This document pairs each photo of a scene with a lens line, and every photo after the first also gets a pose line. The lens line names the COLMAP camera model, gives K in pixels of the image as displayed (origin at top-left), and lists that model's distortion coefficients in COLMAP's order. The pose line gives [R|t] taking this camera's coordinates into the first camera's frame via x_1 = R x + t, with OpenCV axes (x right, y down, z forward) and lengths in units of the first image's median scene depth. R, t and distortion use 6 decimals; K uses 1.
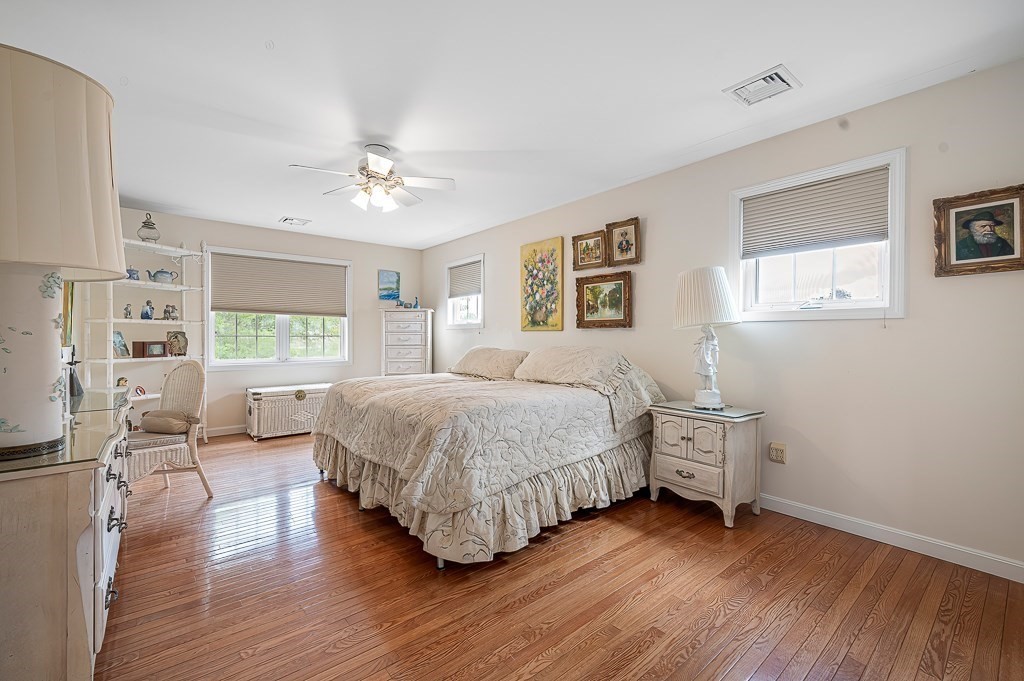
lens RADIAL K [[425.1, 0, 512.1], [0, 425.1, 335.6], [0, 0, 1]] dist [0.001100, -0.000094]
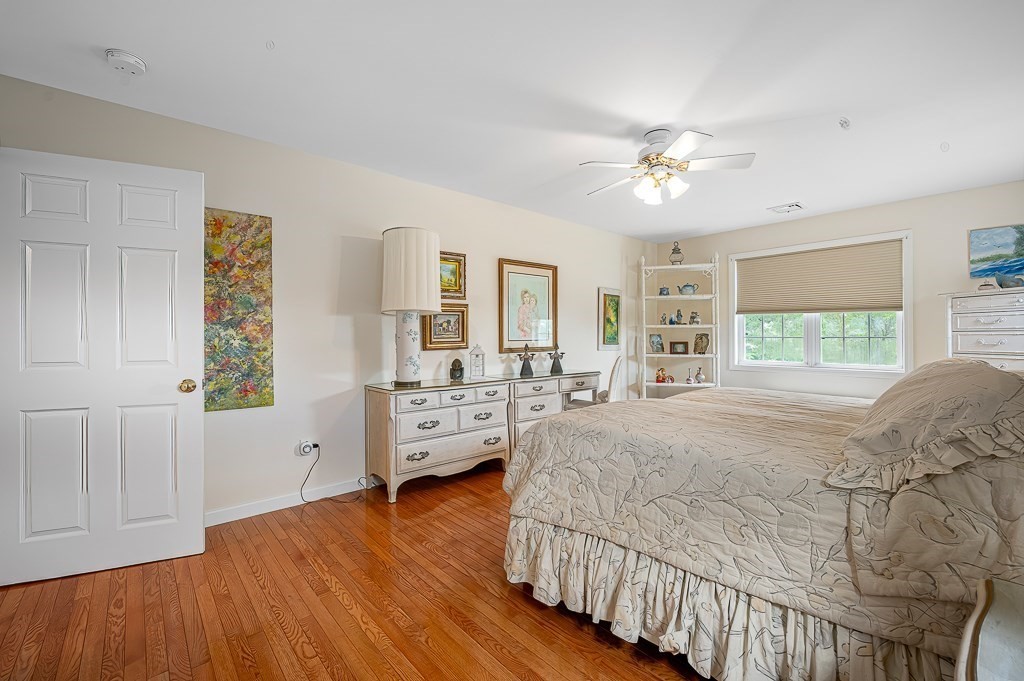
lens RADIAL K [[425.1, 0, 512.1], [0, 425.1, 335.6], [0, 0, 1]] dist [0.001100, -0.000094]
pose [[0.047592, -0.003042, -0.998862, 0.389638], [0.003081, 0.999991, -0.002899, -0.002219], [0.998862, -0.002940, 0.047601, 0.425930]]
